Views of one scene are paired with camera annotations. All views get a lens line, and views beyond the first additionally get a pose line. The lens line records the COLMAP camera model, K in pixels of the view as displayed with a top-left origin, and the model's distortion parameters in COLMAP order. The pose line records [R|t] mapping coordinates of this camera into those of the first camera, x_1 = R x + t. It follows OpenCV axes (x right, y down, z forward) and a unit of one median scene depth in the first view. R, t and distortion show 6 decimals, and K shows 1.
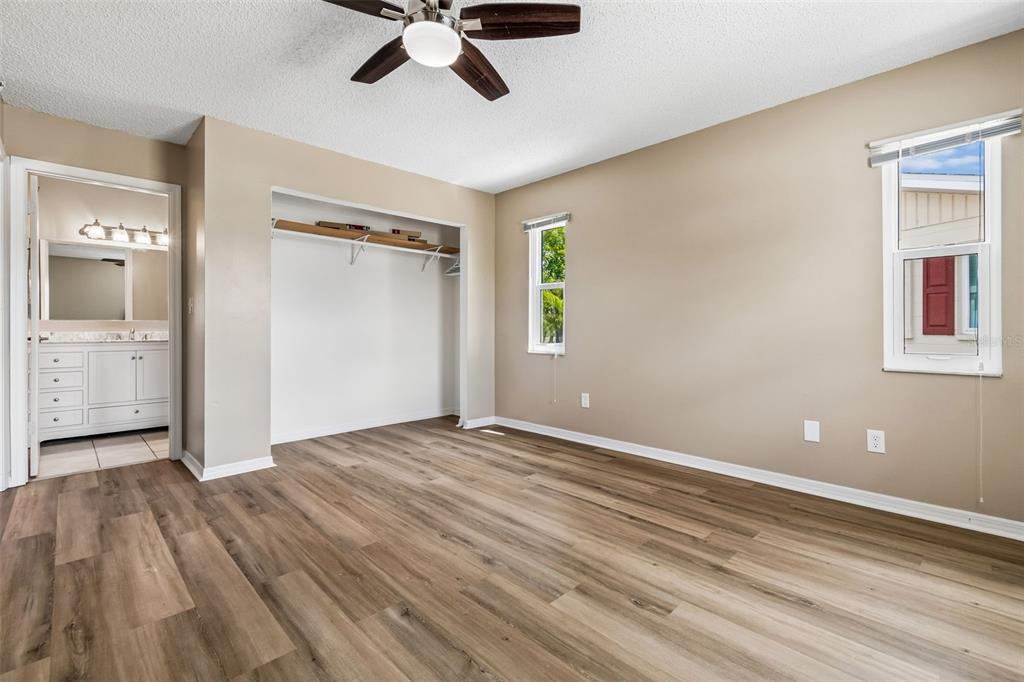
lens RADIAL K [[455.6, 0, 518.2], [0, 455.6, 321.5], [0, 0, 1]] dist [0.000664, -0.000351]
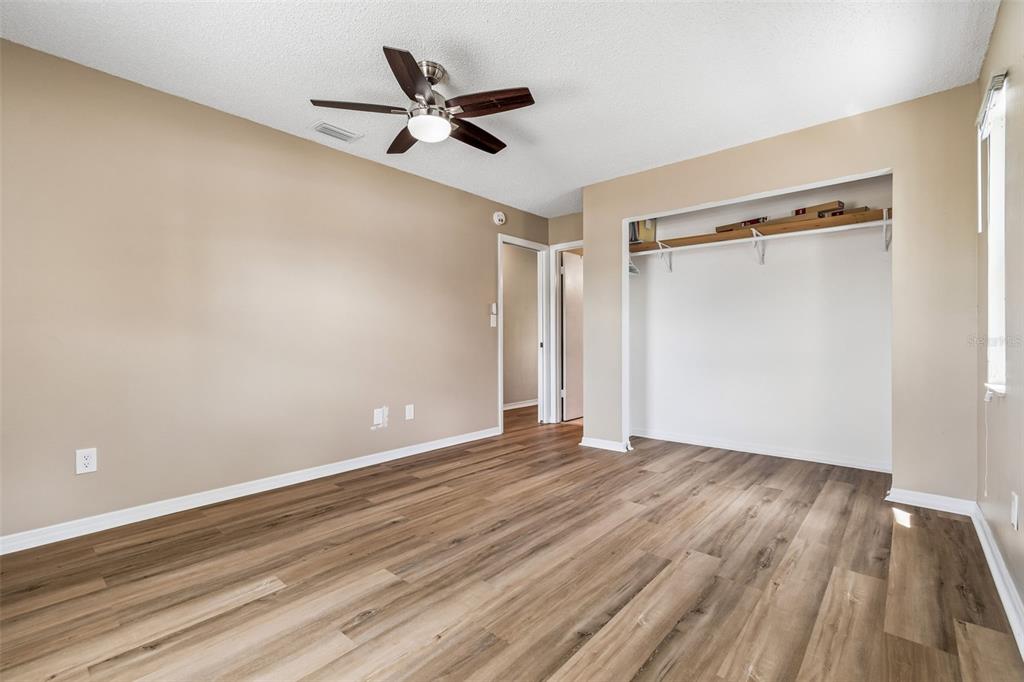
lens RADIAL K [[451.1, 0, 511.3], [0, 451.1, 337.3], [0, 0, 1]] dist [0.002168, -0.000248]
pose [[0.069385, -0.001269, -0.997589, 0.837573], [0.018250, 0.999833, -0.000003, 0.011187], [0.997423, -0.018205, 0.069397, 0.827387]]
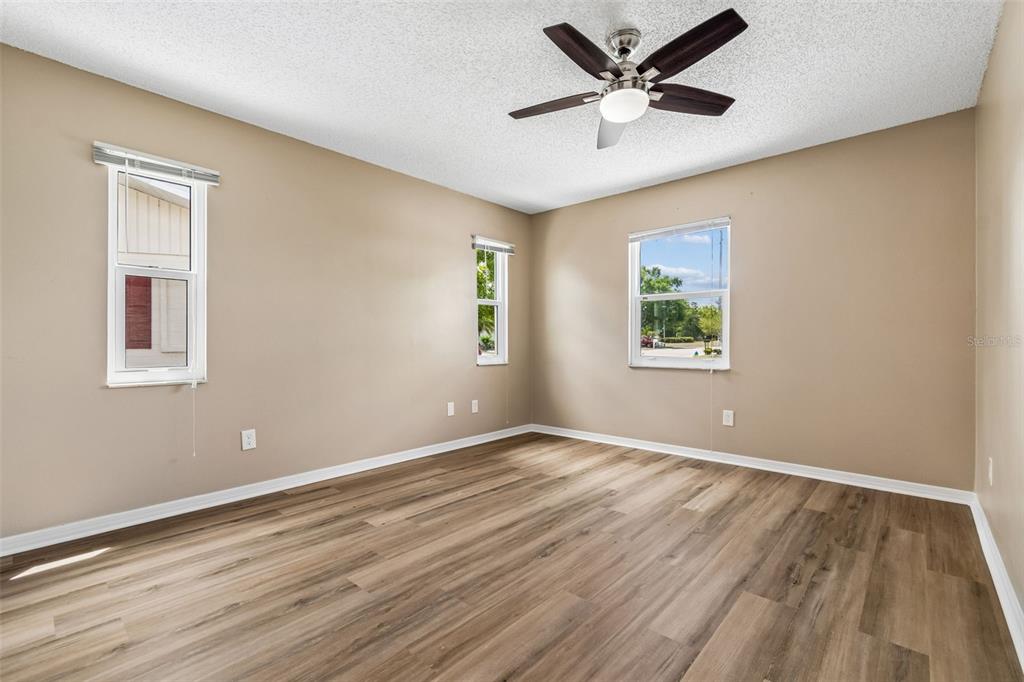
lens RADIAL K [[451.1, 0, 511.3], [0, 451.1, 337.3], [0, 0, 1]] dist [0.002168, -0.000248]
pose [[-0.054912, 0.009142, 0.998449, -0.980212], [-0.012120, 0.999878, -0.009822, 0.012886], [-0.998418, -0.012640, -0.054795, 0.983400]]
